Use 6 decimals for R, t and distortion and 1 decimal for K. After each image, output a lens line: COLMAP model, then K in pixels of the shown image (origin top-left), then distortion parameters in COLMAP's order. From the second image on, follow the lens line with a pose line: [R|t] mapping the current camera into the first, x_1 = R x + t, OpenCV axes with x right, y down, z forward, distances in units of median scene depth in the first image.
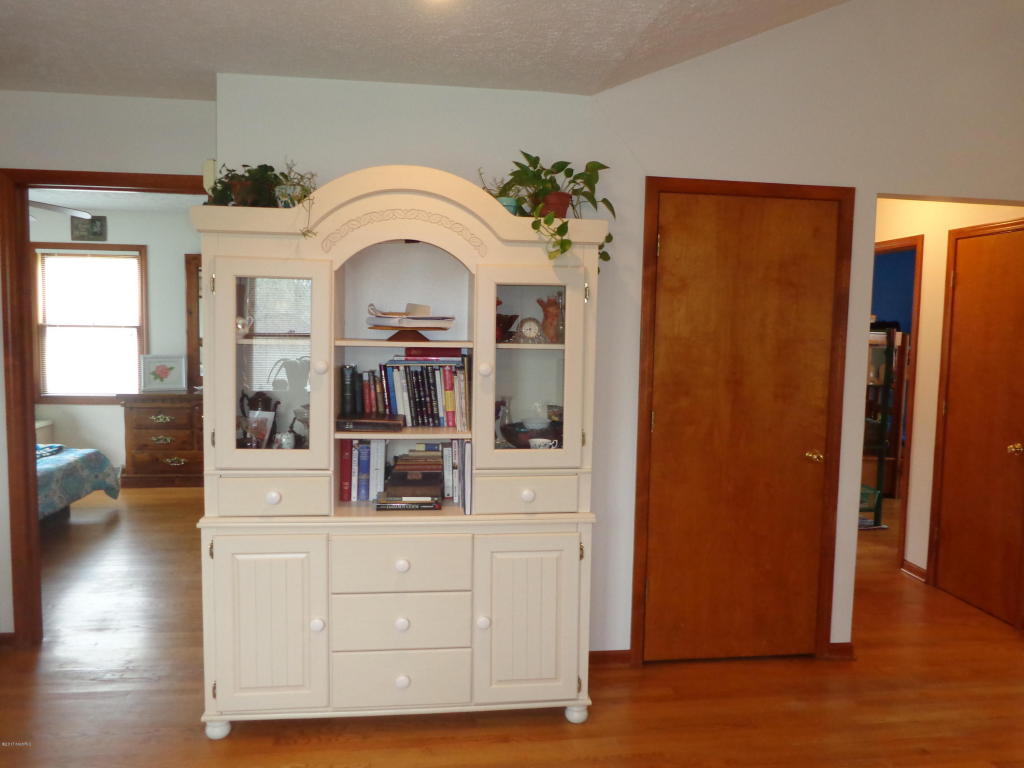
lens RADIAL K [[758.9, 0, 511.3], [0, 758.9, 378.1], [0, 0, 1]] dist [-0.009569, -0.002783]
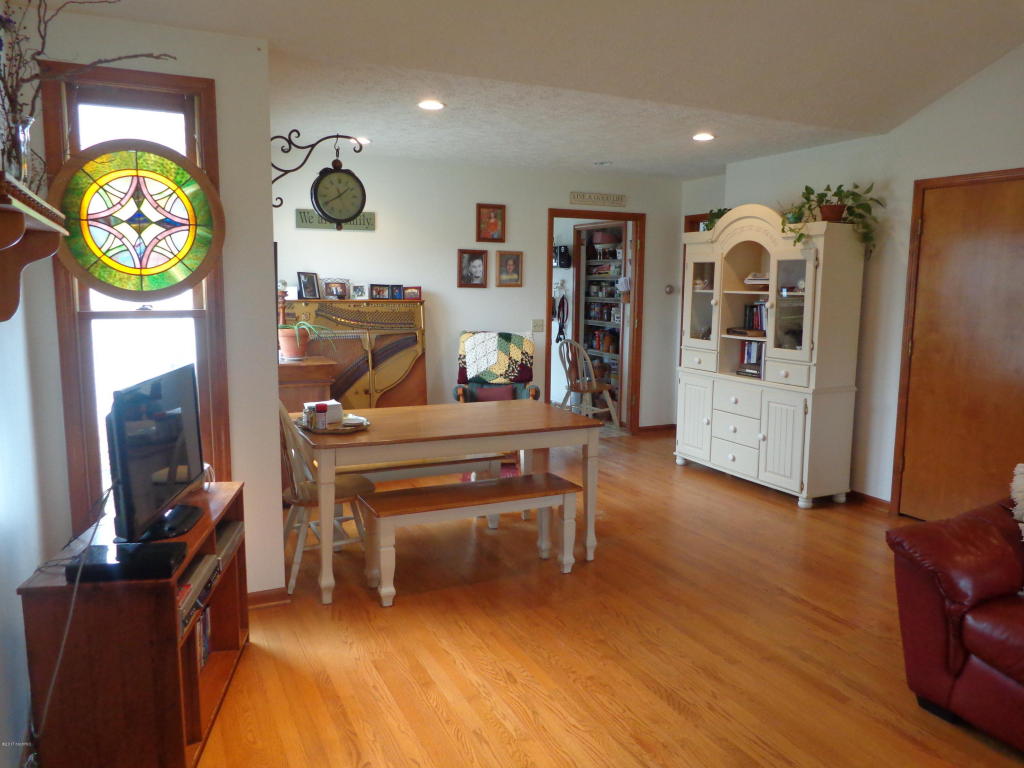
lens RADIAL K [[758.9, 0, 517.0], [0, 758.9, 383.9], [0, 0, 1]] dist [-0.009569, -0.002783]
pose [[0.324569, 0.112531, -0.939144, 1.358224], [-0.072703, 0.992928, 0.093850, 0.045169], [0.943064, 0.037818, 0.330455, -0.201515]]
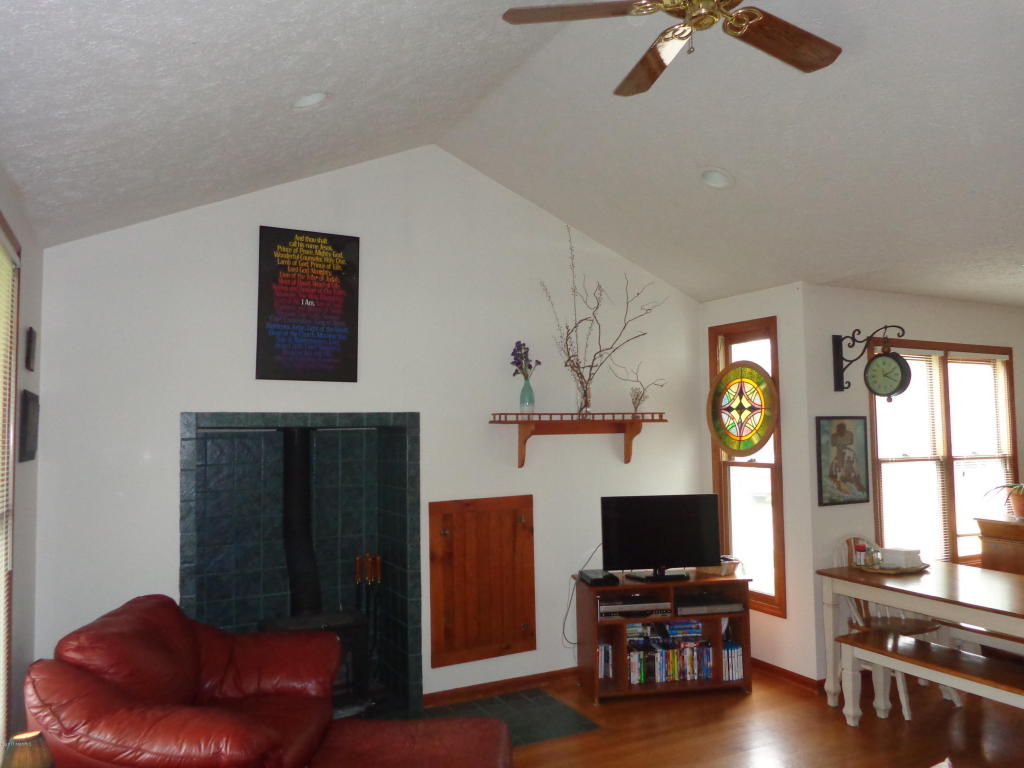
lens RADIAL K [[758.9, 0, 512.7], [0, 758.9, 383.6], [0, 0, 1]] dist [-0.009569, -0.002783]
pose [[-0.938360, -0.030678, -0.344296, 1.262935], [-0.034419, 0.999396, 0.004757, -0.114967], [0.343942, 0.016314, -0.938849, 1.349347]]
